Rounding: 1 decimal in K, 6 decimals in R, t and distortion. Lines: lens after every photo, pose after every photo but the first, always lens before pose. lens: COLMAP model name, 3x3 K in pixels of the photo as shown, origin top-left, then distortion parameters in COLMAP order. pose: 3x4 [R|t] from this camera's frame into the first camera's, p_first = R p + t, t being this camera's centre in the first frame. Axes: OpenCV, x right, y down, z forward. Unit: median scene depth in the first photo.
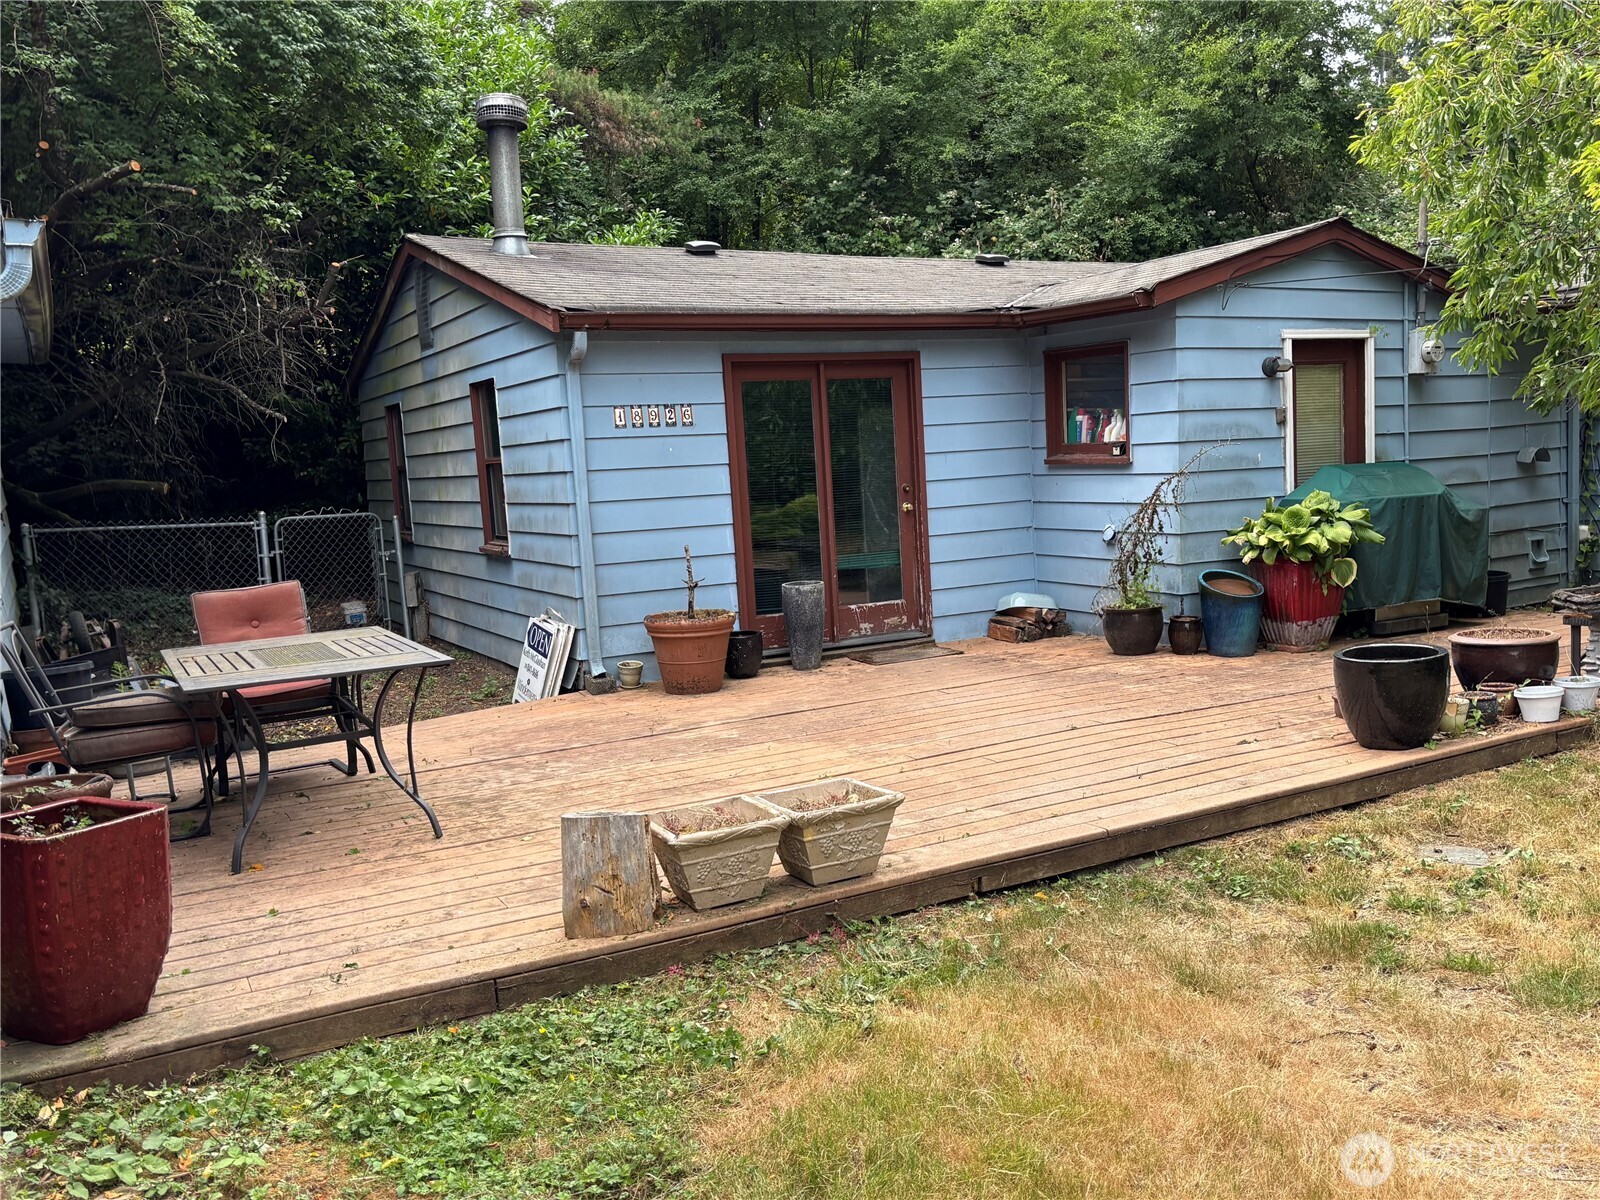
lens RADIAL K [[1358.8, 0, 804.7], [0, 1358.8, 636.9], [0, 0, 1]] dist [0.227311, -0.624830]
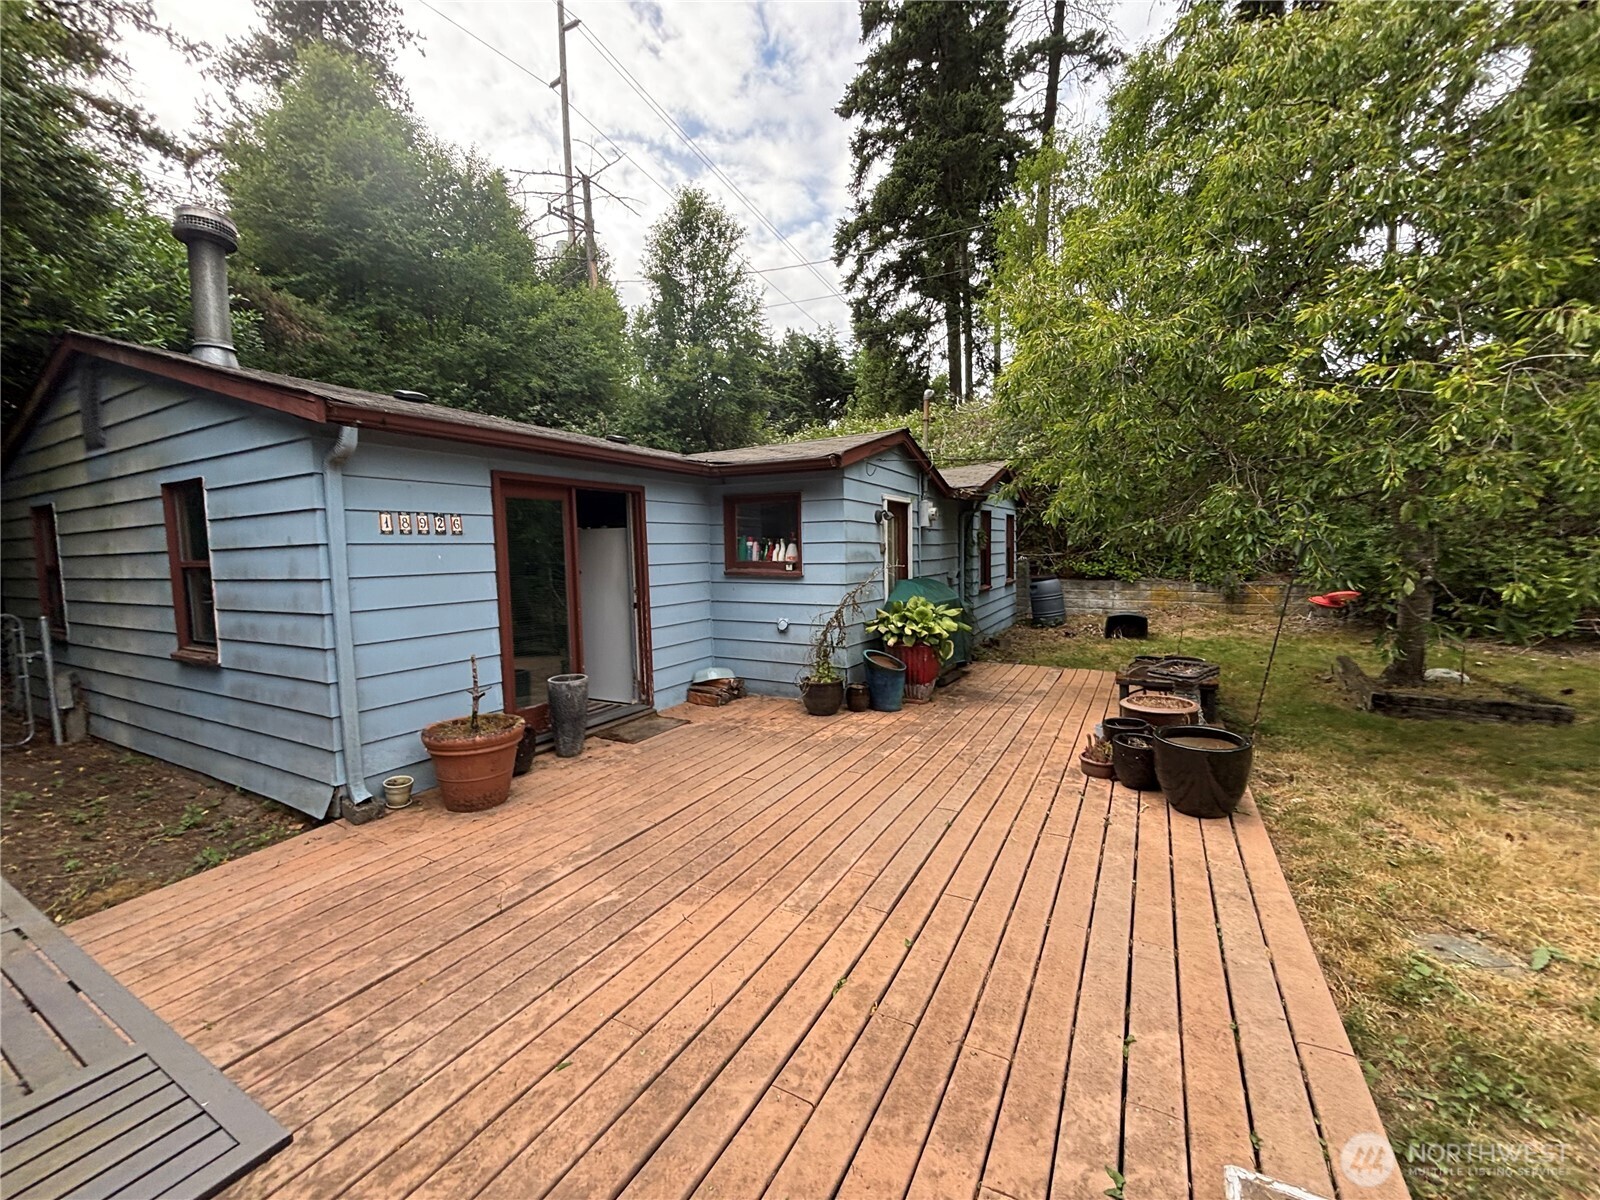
lens RADIAL K [[644.6, 0, 785.5], [0, 644.6, 599.8], [0, 0, 1]] dist [0.001440, 0.000485]
pose [[0.842136, -0.008450, 0.539199, -0.132292], [0.048955, 0.996947, -0.060836, -0.060406], [-0.537038, 0.077629, 0.839978, 0.437360]]
